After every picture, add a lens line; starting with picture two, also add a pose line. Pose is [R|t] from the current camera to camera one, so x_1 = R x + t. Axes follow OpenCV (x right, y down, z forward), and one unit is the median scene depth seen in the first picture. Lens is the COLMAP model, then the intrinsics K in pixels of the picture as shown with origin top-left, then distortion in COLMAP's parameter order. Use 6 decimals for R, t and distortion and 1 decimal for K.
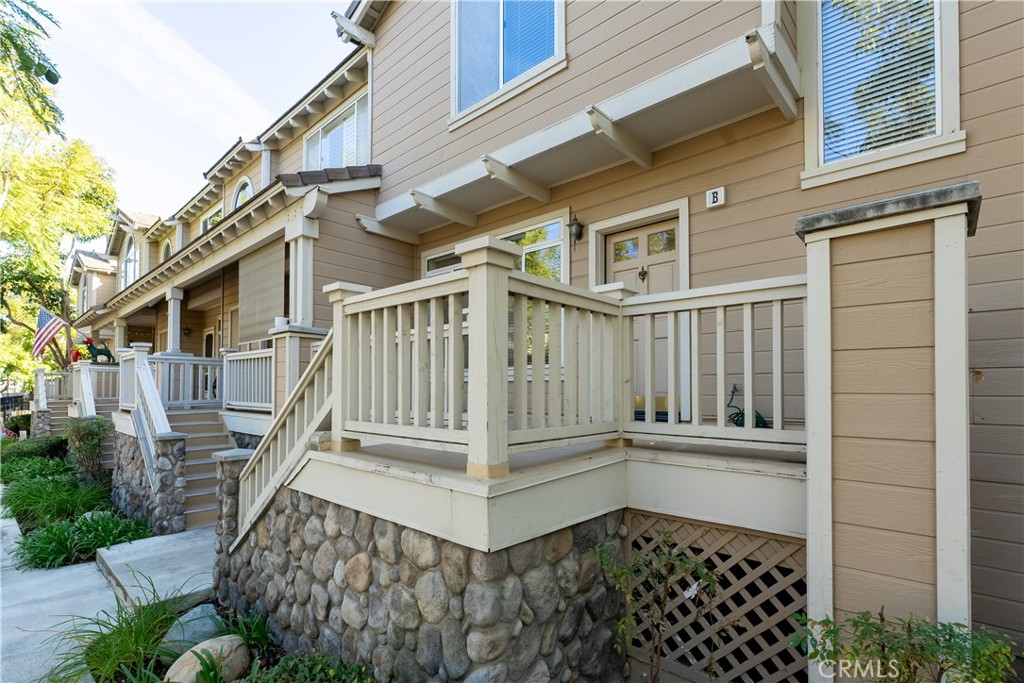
lens RADIAL K [[475.4, 0, 516.8], [0, 475.4, 379.1], [0, 0, 1]] dist [-0.000507, 0.000024]
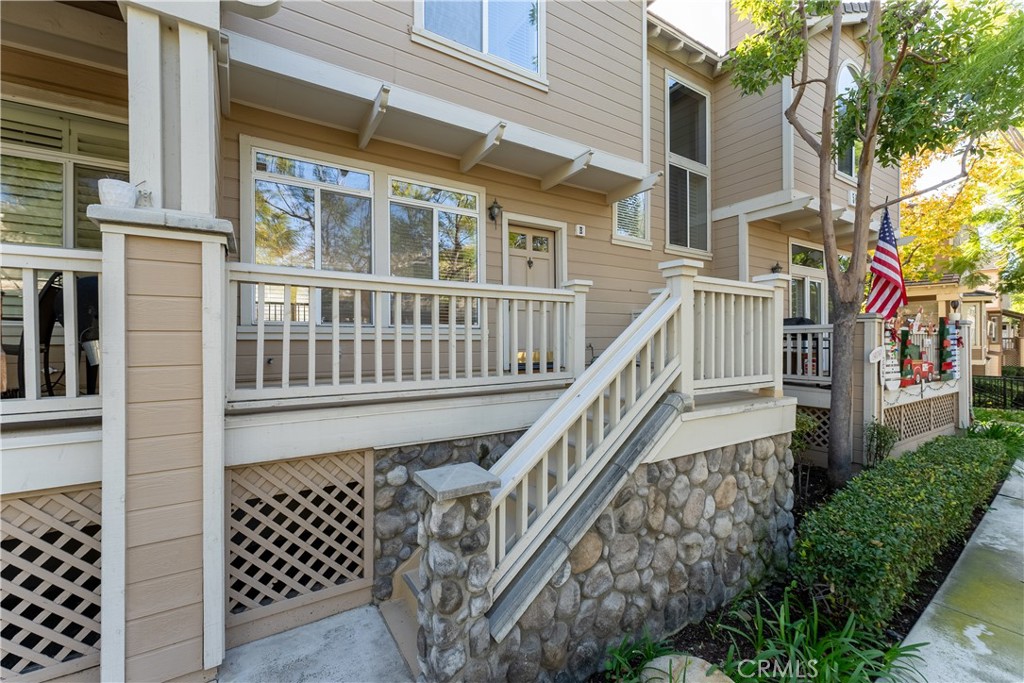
lens RADIAL K [[414.5, 0, 509.8], [0, 414.5, 339.4], [0, 0, 1]] dist [0.002008, 0.000101]
pose [[0.282981, -0.005290, 0.959111, -0.892793], [-0.019723, 0.999741, 0.011334, -0.010773], [-0.958923, -0.022124, 0.282803, 0.700862]]
